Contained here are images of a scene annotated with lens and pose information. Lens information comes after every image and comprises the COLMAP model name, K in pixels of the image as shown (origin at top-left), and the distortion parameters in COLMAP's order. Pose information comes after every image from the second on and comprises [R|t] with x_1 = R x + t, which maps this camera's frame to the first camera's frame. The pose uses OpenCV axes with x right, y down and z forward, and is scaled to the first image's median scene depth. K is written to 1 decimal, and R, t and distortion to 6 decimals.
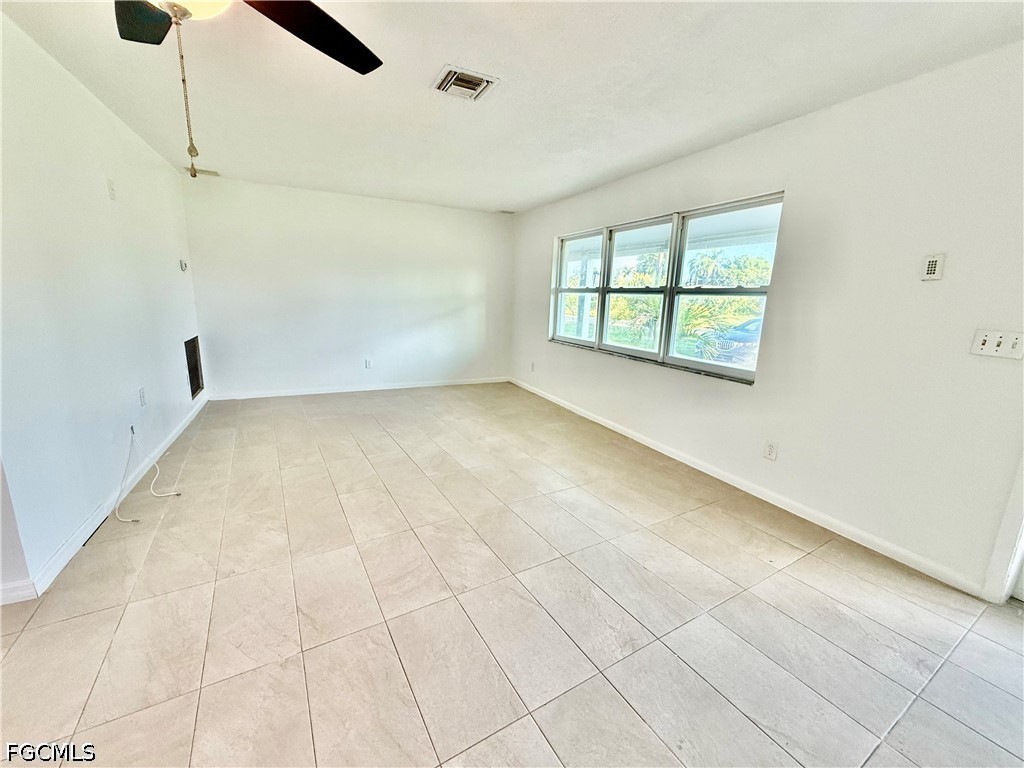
lens RADIAL K [[414.5, 0, 512.6], [0, 414.5, 383.6], [0, 0, 1]] dist [-0.001035, -0.000449]
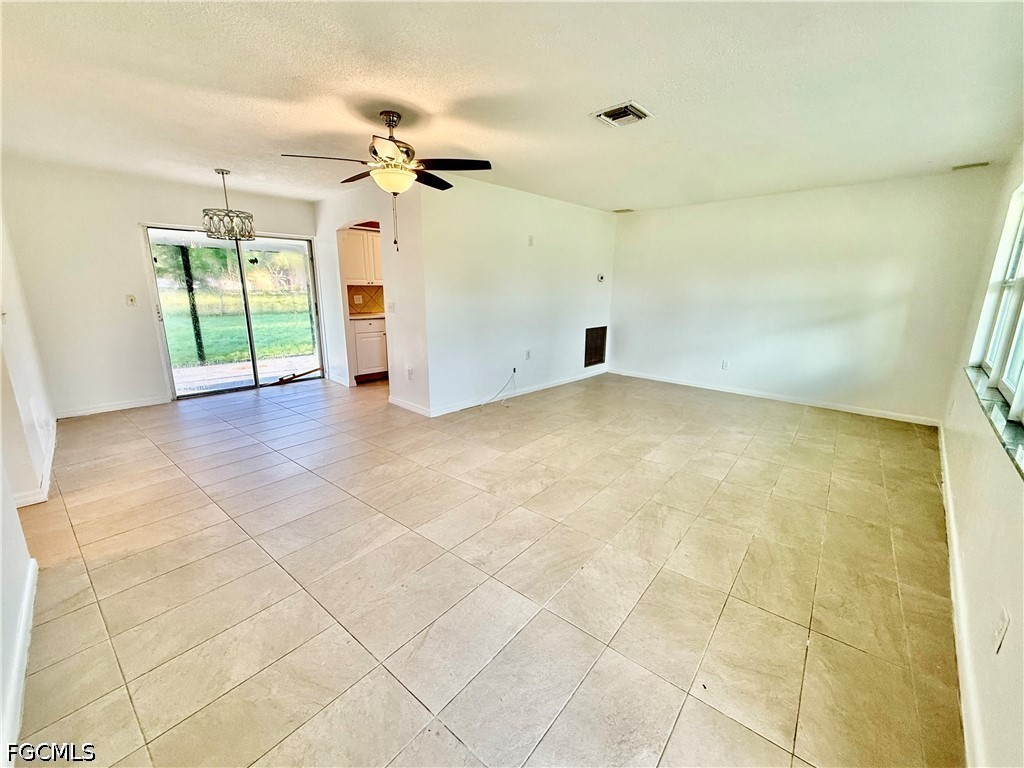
lens RADIAL K [[414.5, 0, 512.6], [0, 414.5, 383.6], [0, 0, 1]] dist [-0.001035, -0.000449]
pose [[0.343072, 0.182653, -0.921379, 0.708325], [-0.191741, 0.973875, 0.121666, -0.046364], [0.919531, 0.134926, 0.369131, 0.273126]]
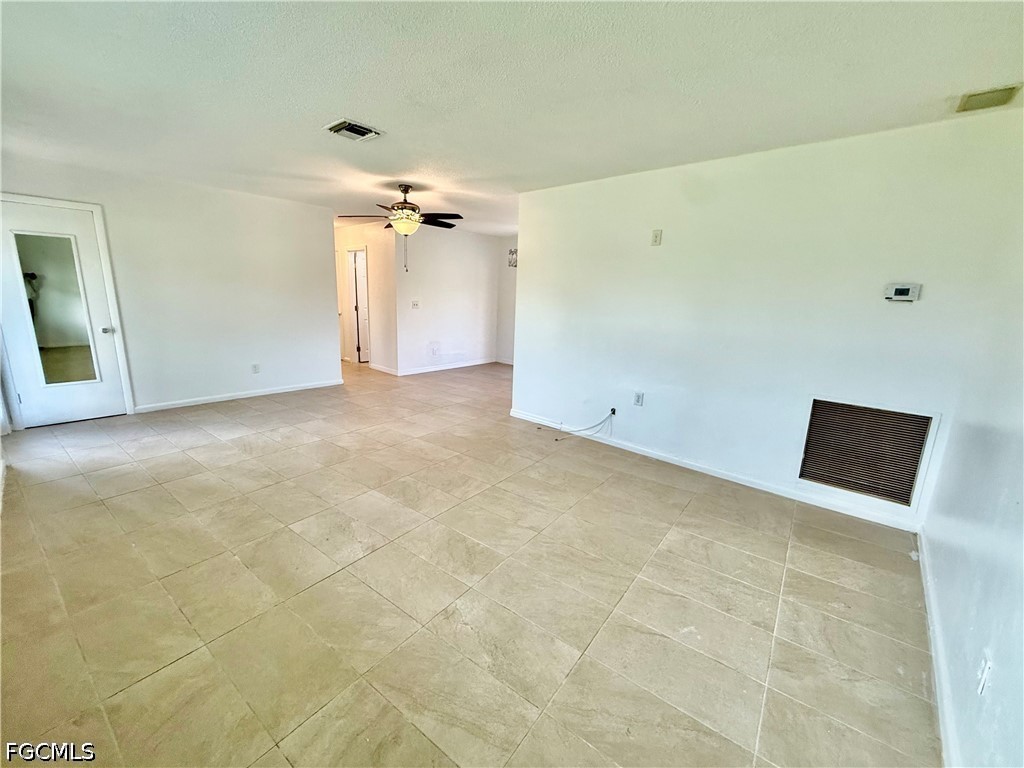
lens RADIAL K [[414.5, 0, 512.6], [0, 414.5, 383.6], [0, 0, 1]] dist [-0.001035, -0.000449]
pose [[-0.922163, 0.017595, -0.386402, -0.045321], [-0.143668, 0.911922, 0.384393, -0.411532], [0.359132, 0.409986, -0.838413, 1.776432]]
